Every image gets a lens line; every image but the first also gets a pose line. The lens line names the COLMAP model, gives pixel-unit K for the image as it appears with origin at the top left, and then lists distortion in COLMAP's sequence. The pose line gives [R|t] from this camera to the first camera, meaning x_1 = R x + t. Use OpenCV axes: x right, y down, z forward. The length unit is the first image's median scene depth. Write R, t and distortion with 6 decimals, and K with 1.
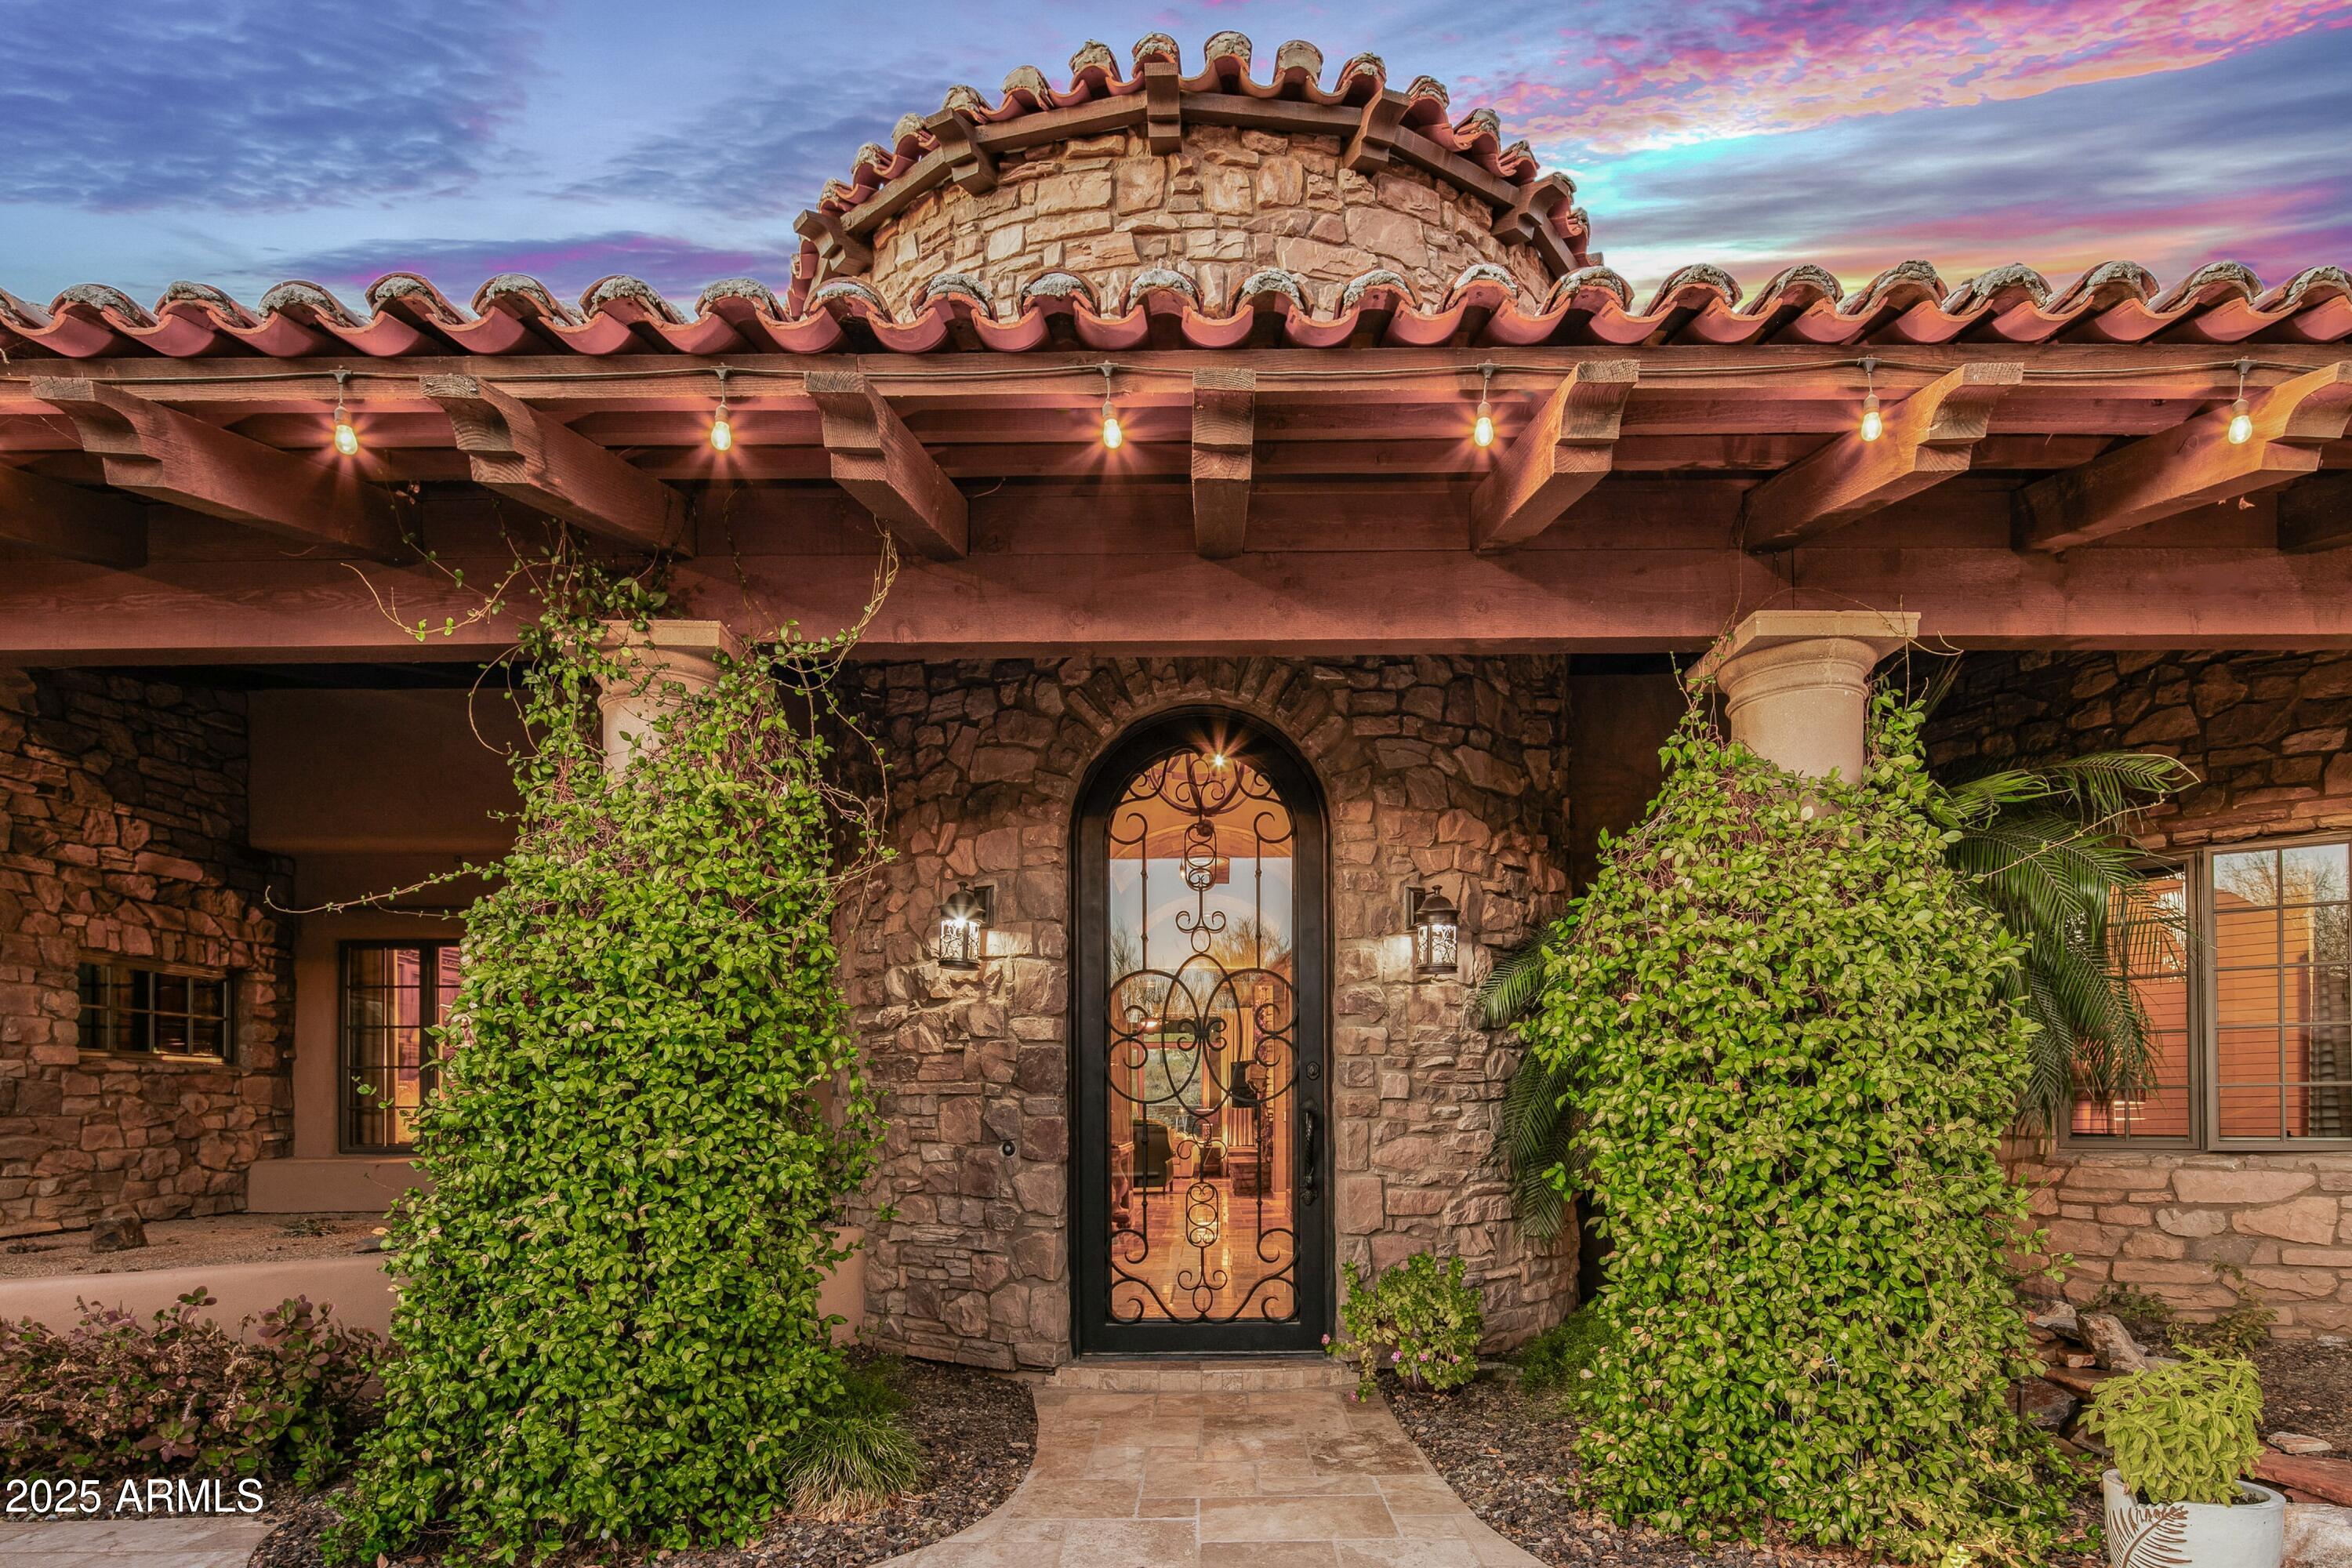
lens RADIAL K [[1093.3, 0, 1178.0], [0, 1093.3, 1091.1], [0, 0, 1]] dist [-0.002006, -0.000256]
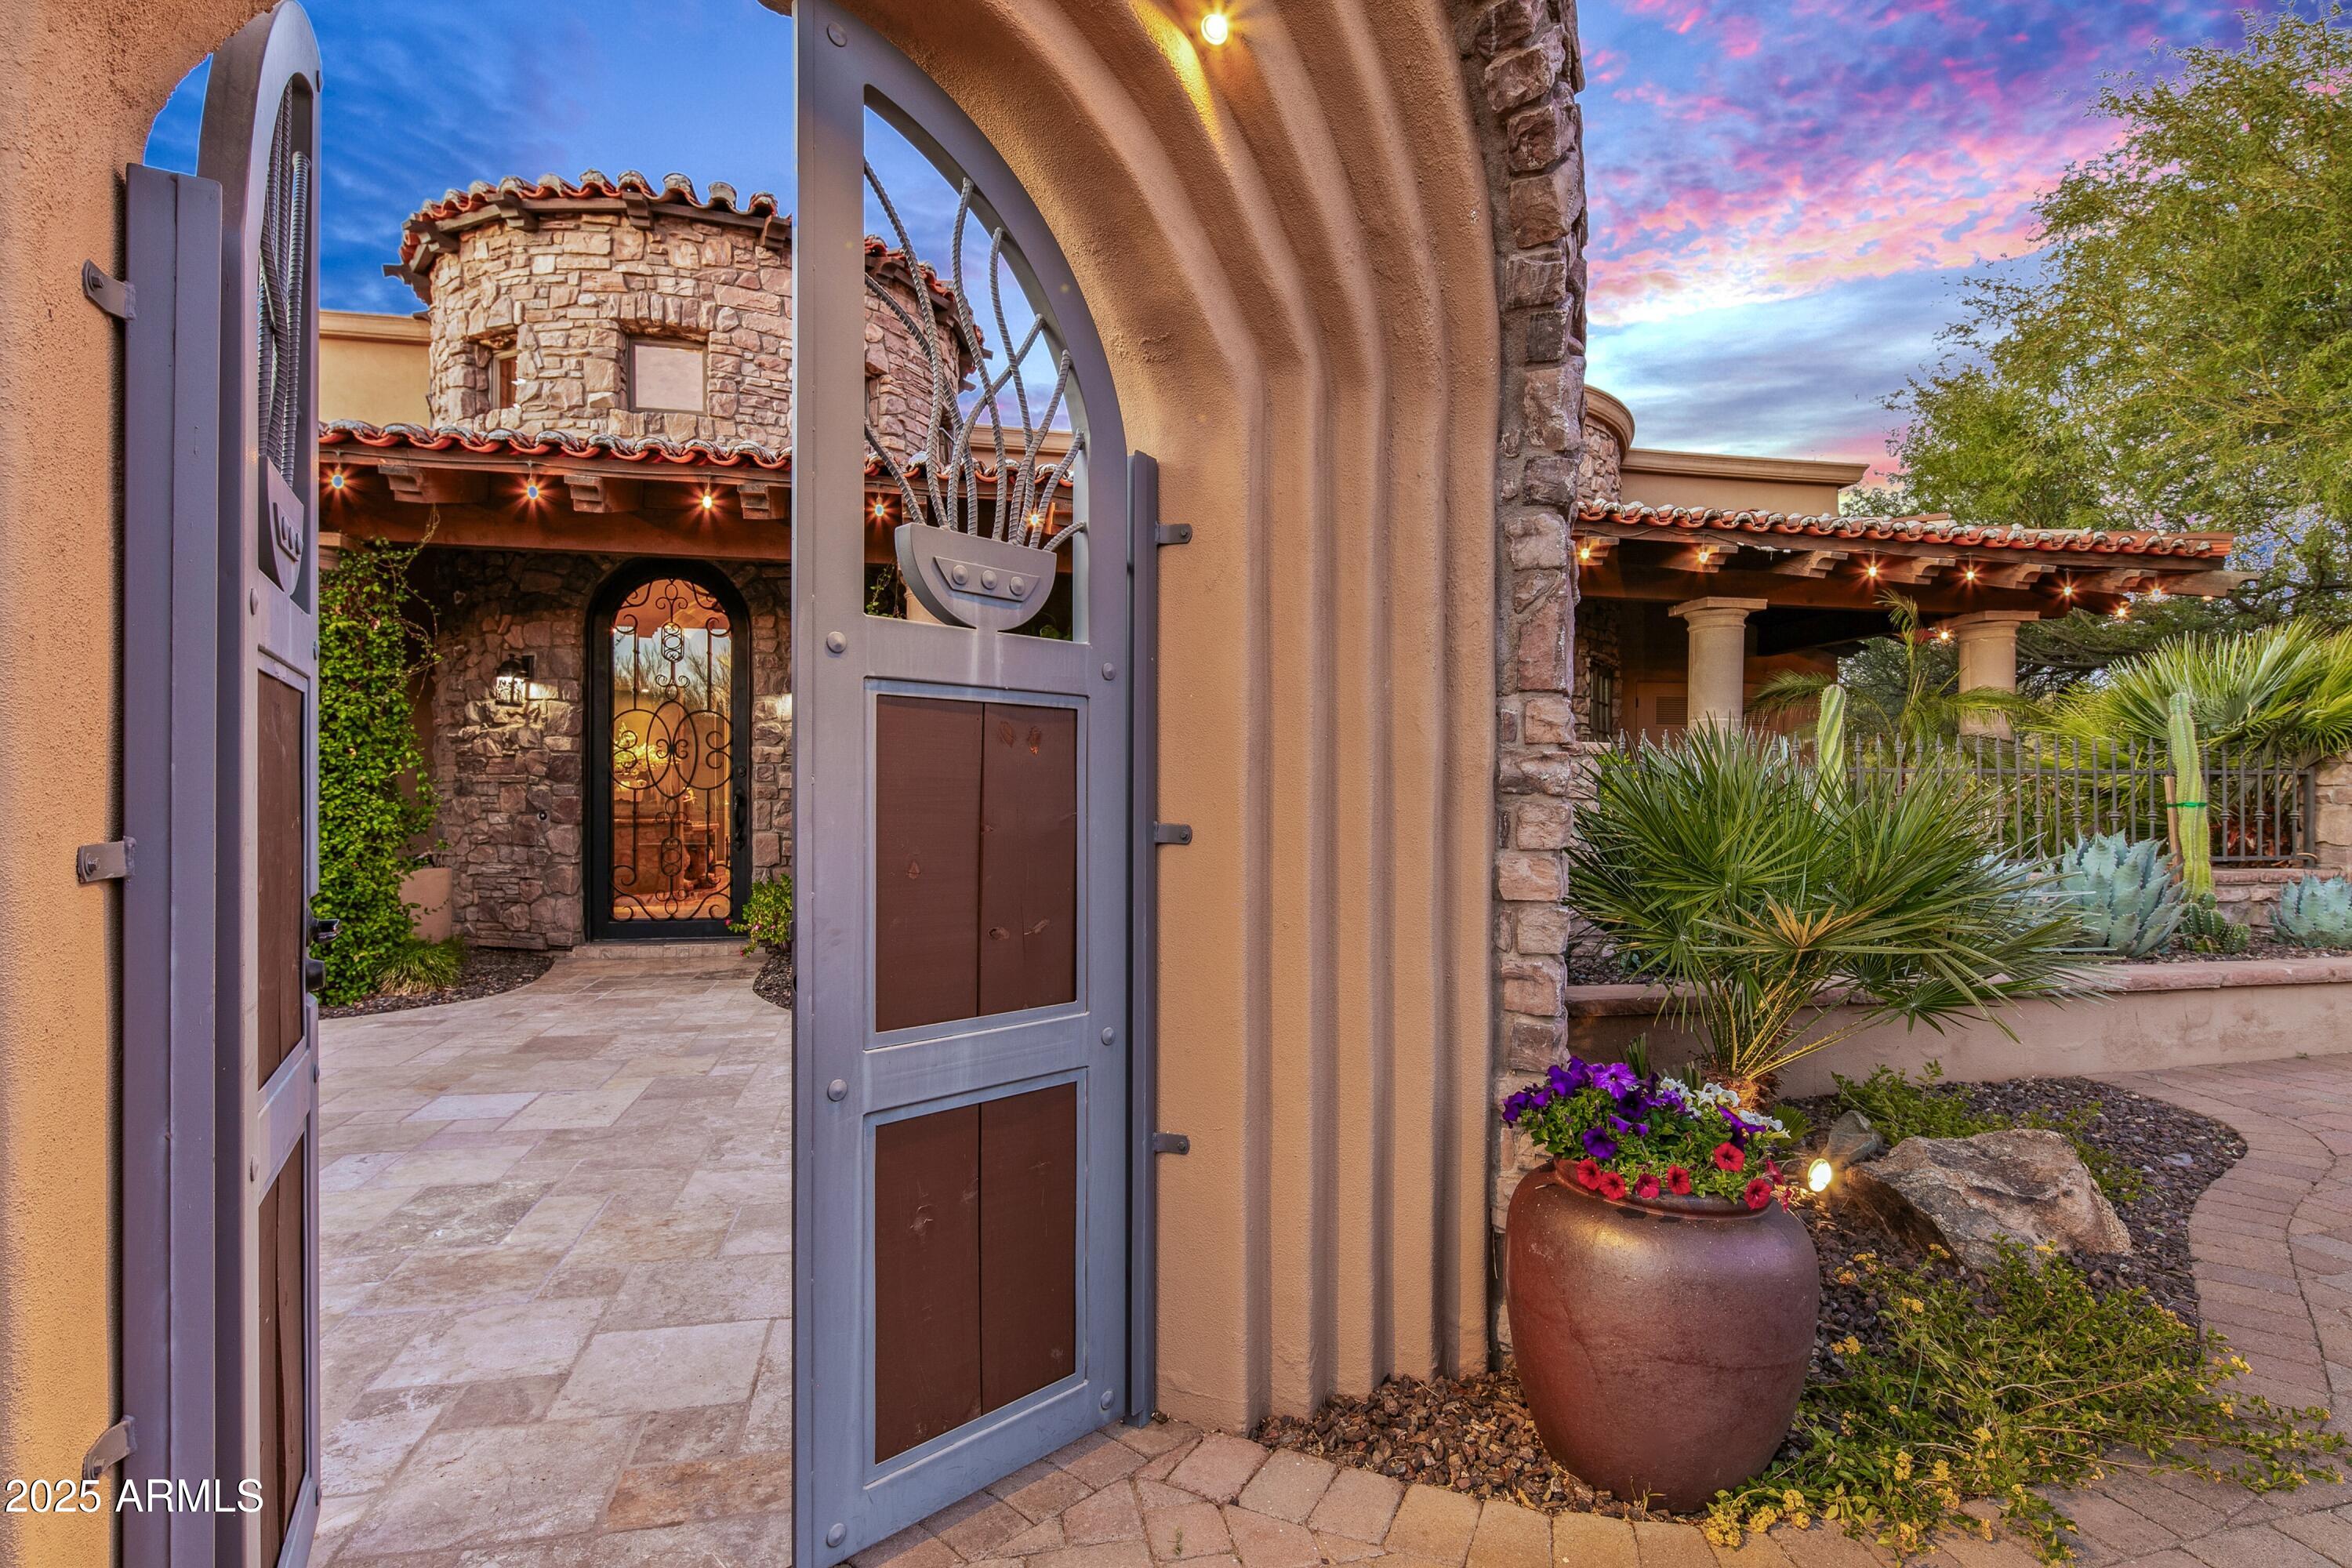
lens RADIAL K [[1145.5, 0, 1182.0], [0, 1145.5, 803.3], [0, 0, 1]] dist [-0.000122, -0.001996]
pose [[0.976559, 0.010563, 0.214988, 0.427001], [-0.013855, 0.999809, 0.013813, -0.003393], [-0.214801, -0.016468, 0.976519, -0.921851]]
